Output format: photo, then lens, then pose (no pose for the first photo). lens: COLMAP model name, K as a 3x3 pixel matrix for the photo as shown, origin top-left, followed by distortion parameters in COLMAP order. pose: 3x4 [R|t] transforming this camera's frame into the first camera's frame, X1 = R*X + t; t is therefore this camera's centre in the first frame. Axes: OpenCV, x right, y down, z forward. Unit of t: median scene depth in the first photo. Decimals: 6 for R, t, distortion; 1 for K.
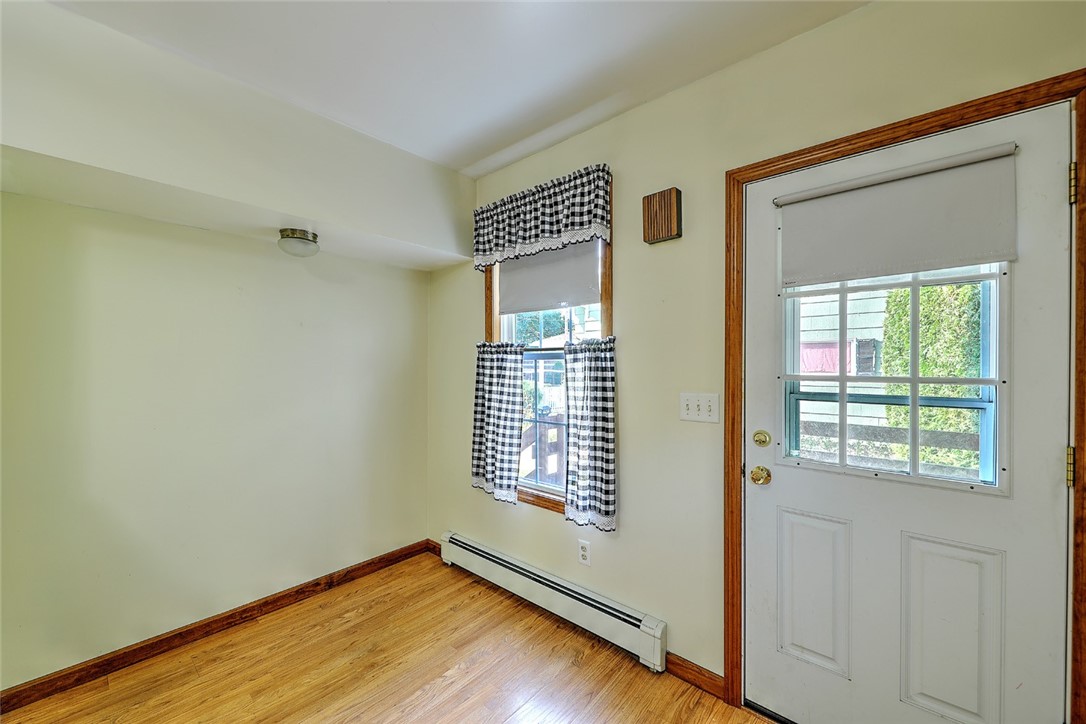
lens RADIAL K [[423.4, 0, 543.6], [0, 423.4, 367.2], [0, 0, 1]] dist [0.000384, 0.000013]
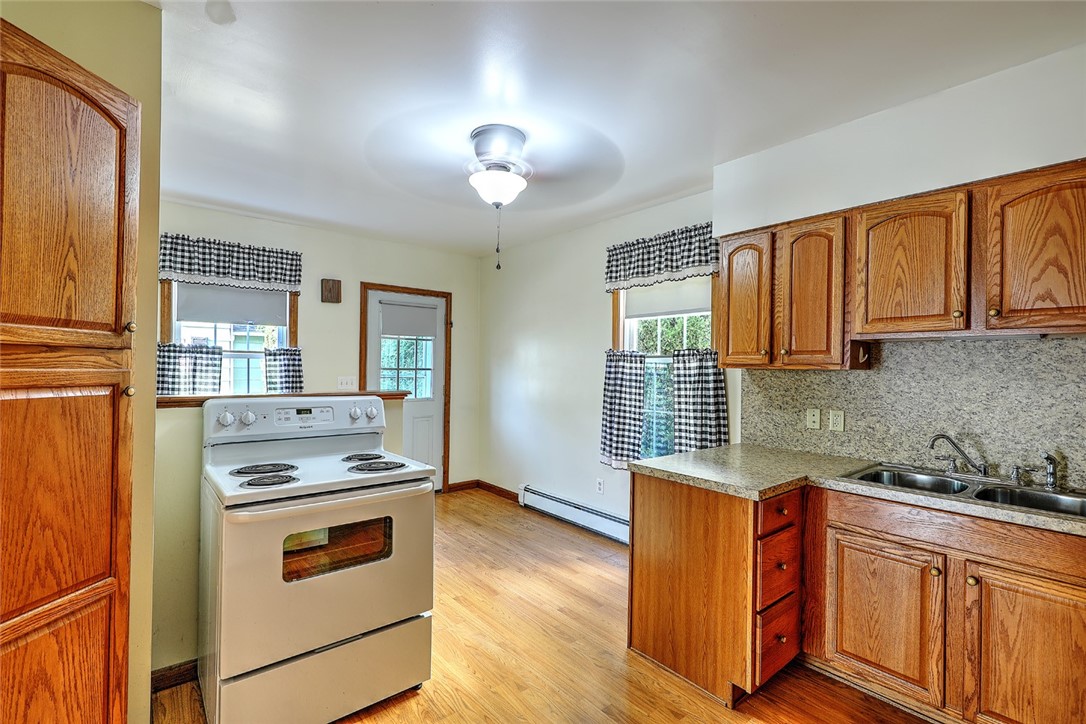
lens RADIAL K [[490.2, 0, 543.4], [0, 490.2, 364.1], [0, 0, 1]] dist [0.000428, -0.000009]
pose [[0.162292, 0.004372, 0.986733, -1.687521], [-0.013049, 0.999912, -0.002284, -0.009316], [-0.986657, -0.012505, 0.162334, -0.363169]]
